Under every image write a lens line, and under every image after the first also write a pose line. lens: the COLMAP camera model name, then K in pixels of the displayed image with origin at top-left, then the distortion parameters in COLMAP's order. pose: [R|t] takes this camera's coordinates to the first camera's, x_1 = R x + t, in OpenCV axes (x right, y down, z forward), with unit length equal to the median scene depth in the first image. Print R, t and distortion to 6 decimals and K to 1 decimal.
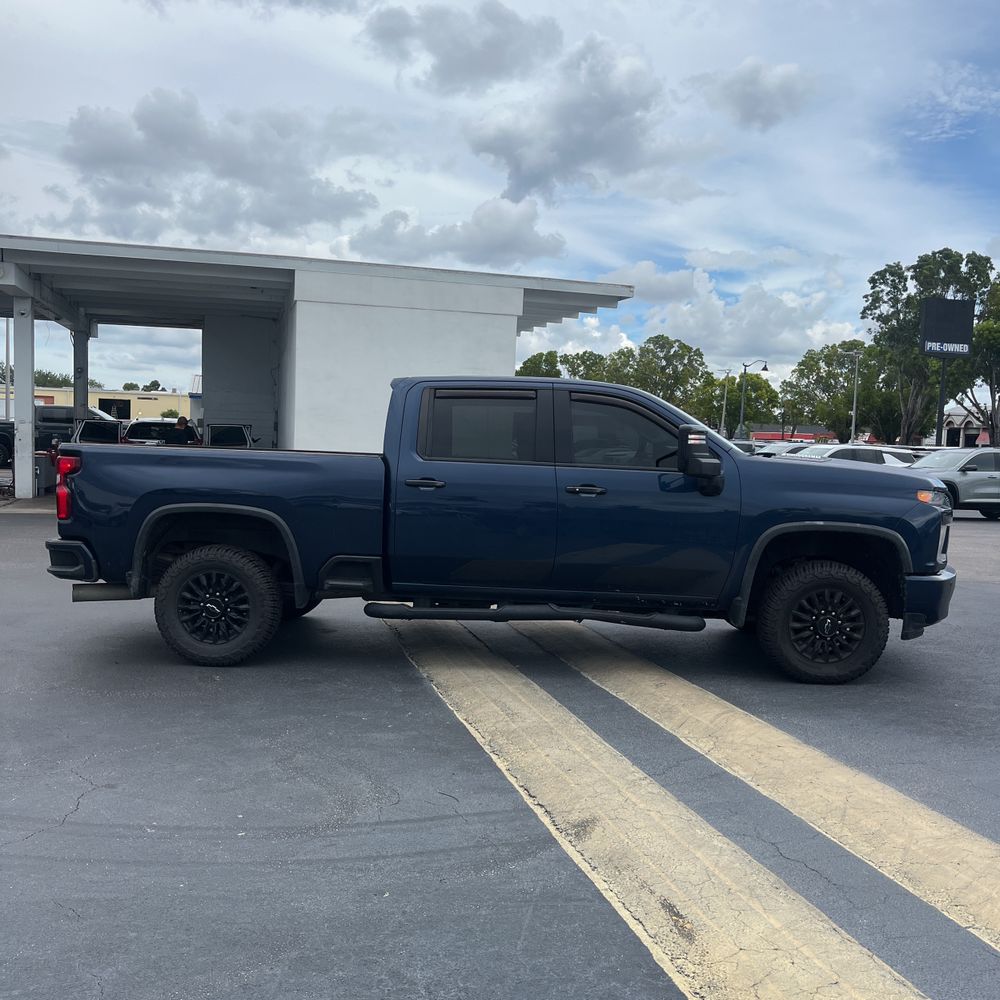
lens RADIAL K [[1017.3, 0, 495.3], [0, 1017.3, 505.7], [0, 0, 1]] dist [0.020039, 0.000000]
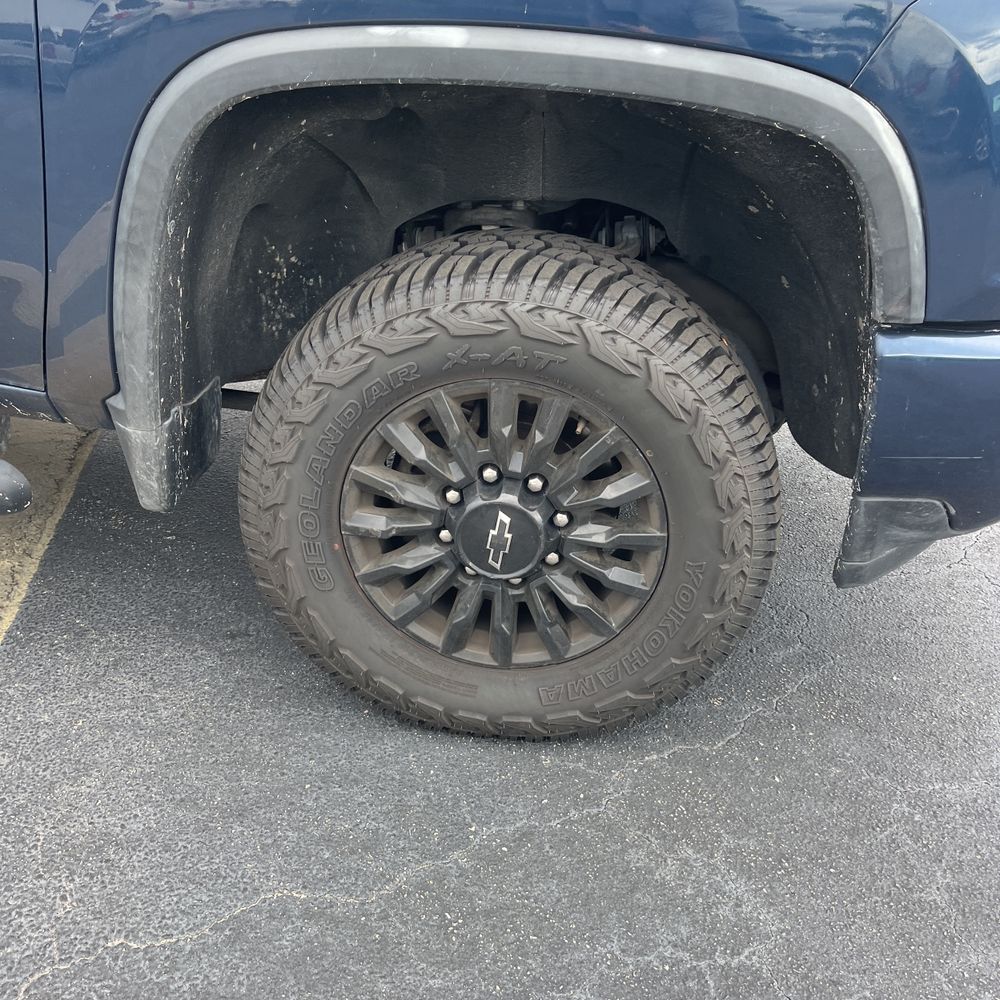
lens RADIAL K [[1017.3, 0, 508.0], [0, 1017.3, 497.9], [0, 0, 1]] dist [0.020039, 0.000000]
pose [[0.996688, 0.048027, -0.065626, 0.332026], [-0.018776, 0.921085, 0.388909, 0.020688], [0.079125, -0.386389, 0.918936, 0.770432]]
